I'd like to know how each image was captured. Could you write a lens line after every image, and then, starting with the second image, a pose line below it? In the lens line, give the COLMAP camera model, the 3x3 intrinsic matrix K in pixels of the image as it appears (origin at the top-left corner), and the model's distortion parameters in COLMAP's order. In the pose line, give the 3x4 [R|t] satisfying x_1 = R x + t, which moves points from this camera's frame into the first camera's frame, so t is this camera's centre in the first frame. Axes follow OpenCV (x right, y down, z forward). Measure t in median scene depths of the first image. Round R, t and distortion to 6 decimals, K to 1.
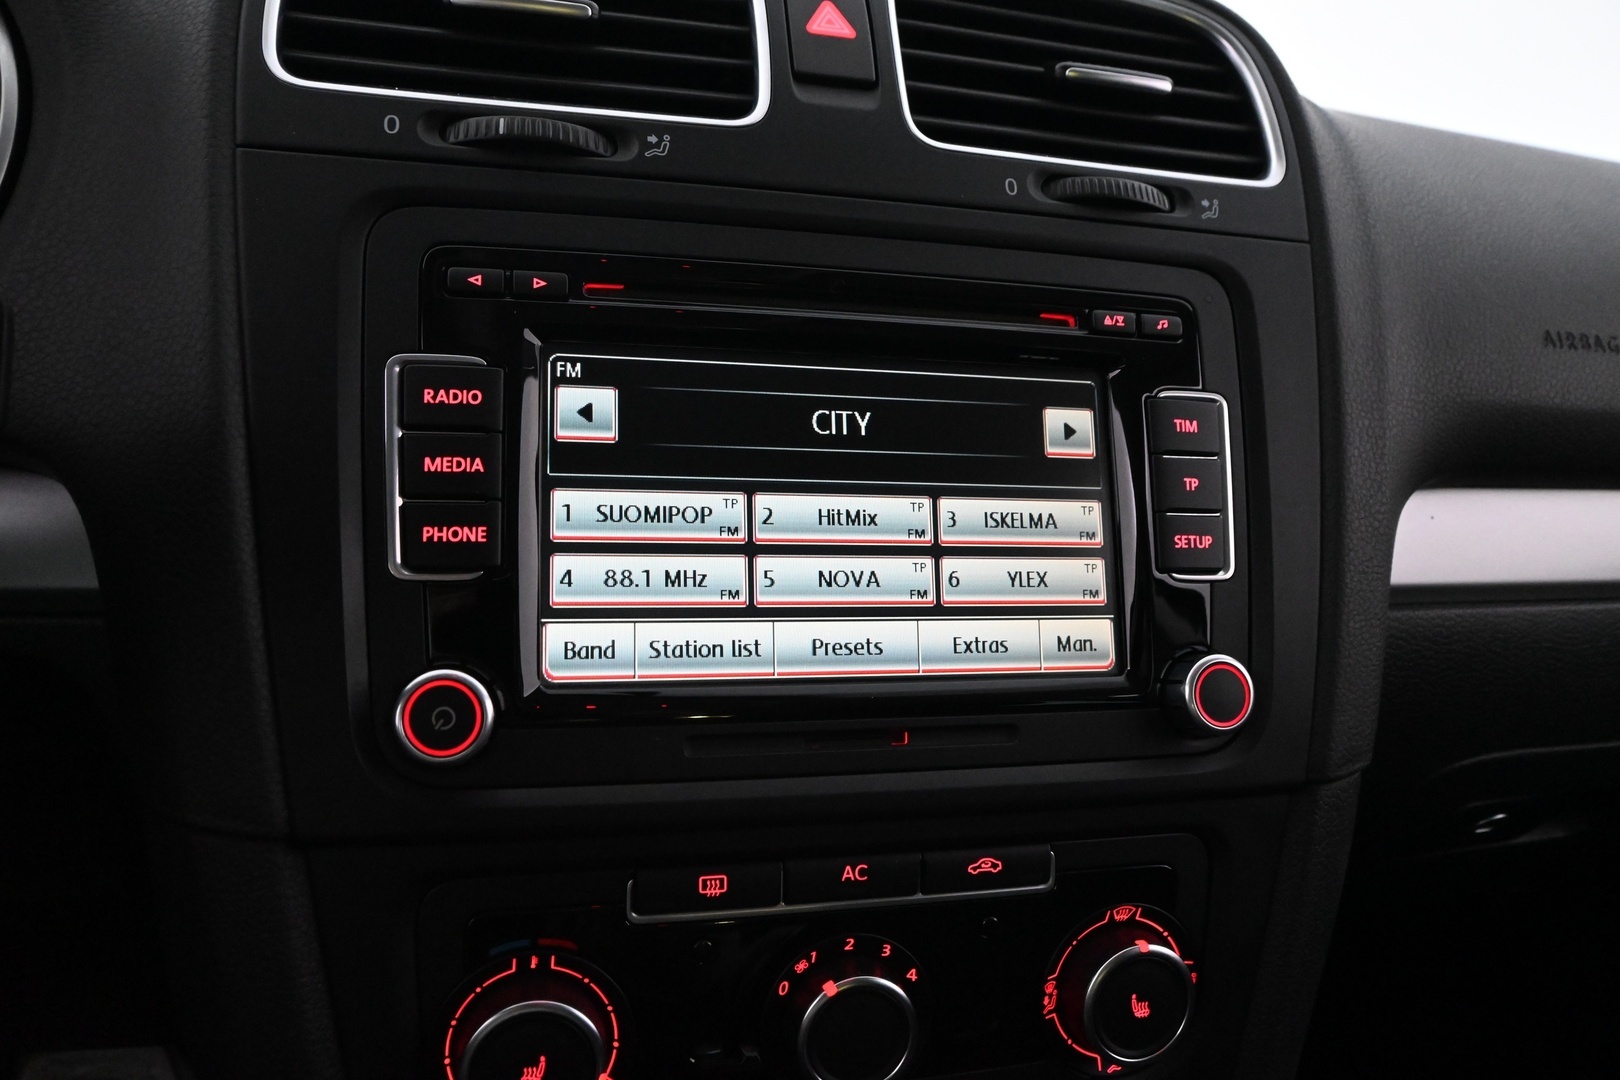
lens RADIAL K [[1135.2, 0, 810.0], [0, 1135.2, 540.0], [0, 0, 1]] dist [-0.036058, 0.010731]
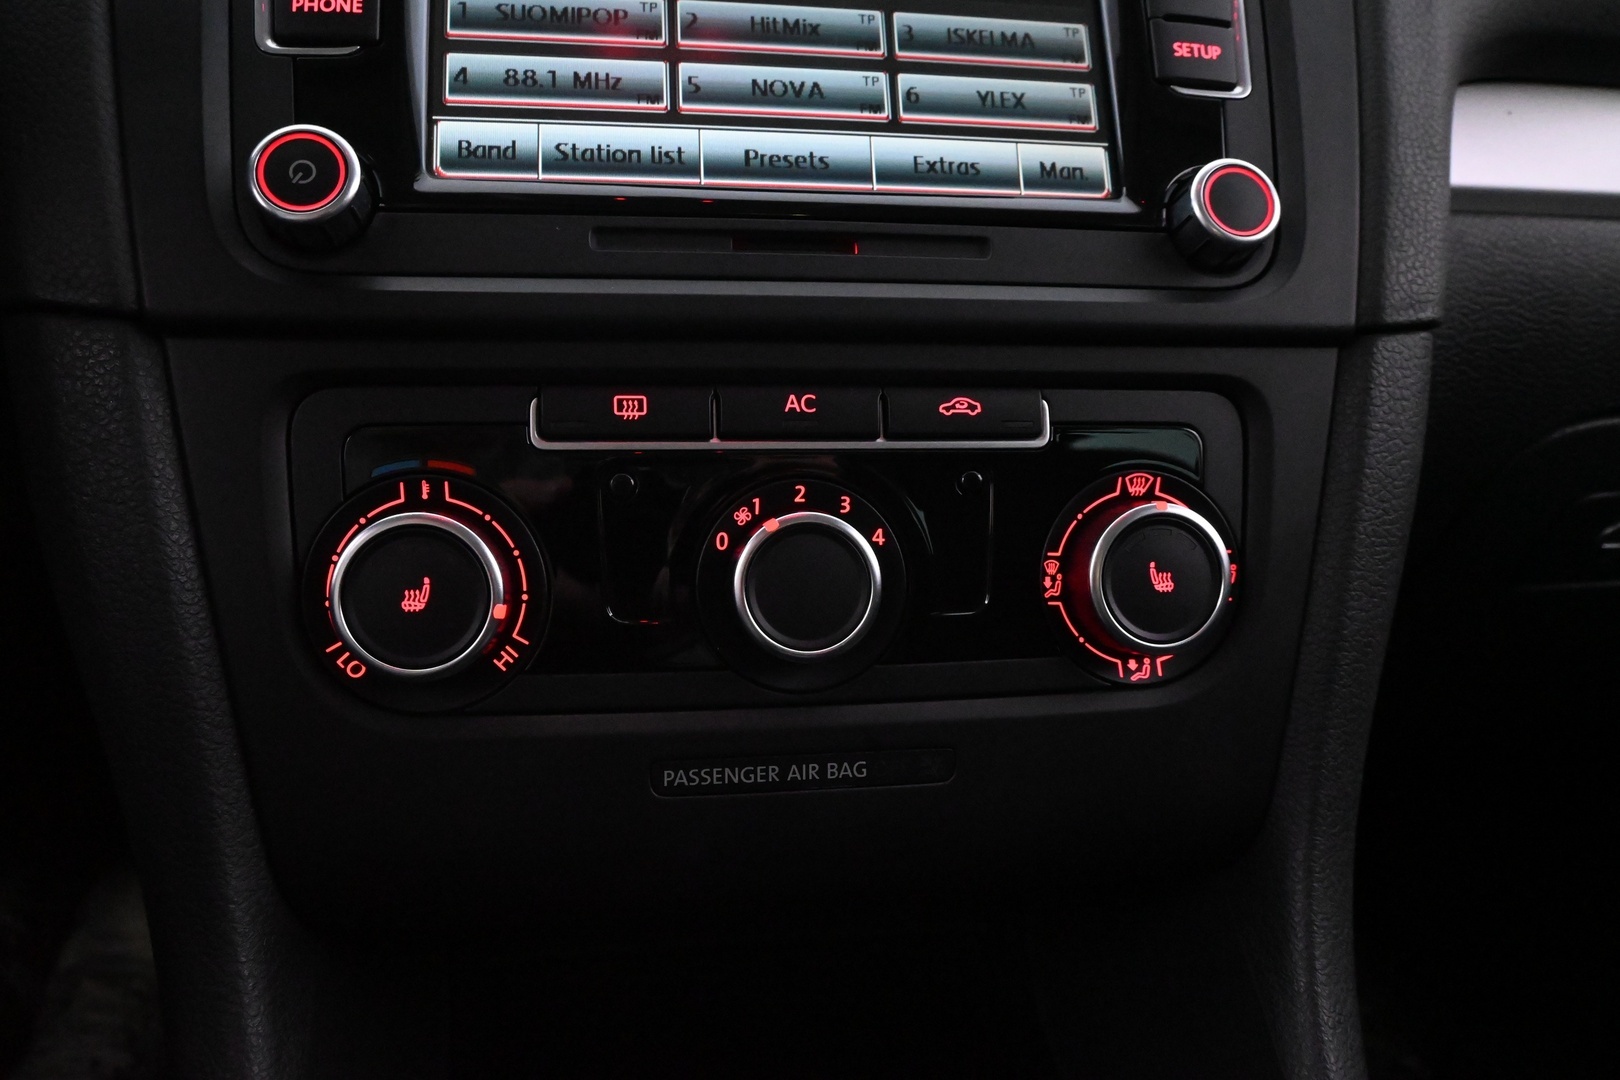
lens RADIAL K [[1135.2, 0, 810.0], [0, 1135.2, 540.0], [0, 0, 1]] dist [-0.036058, 0.010731]
pose [[0.994035, -0.043394, -0.100061, 0.127803], [0.038631, 0.998049, -0.049058, 0.438995], [0.101995, 0.044900, 0.993771, 0.155198]]
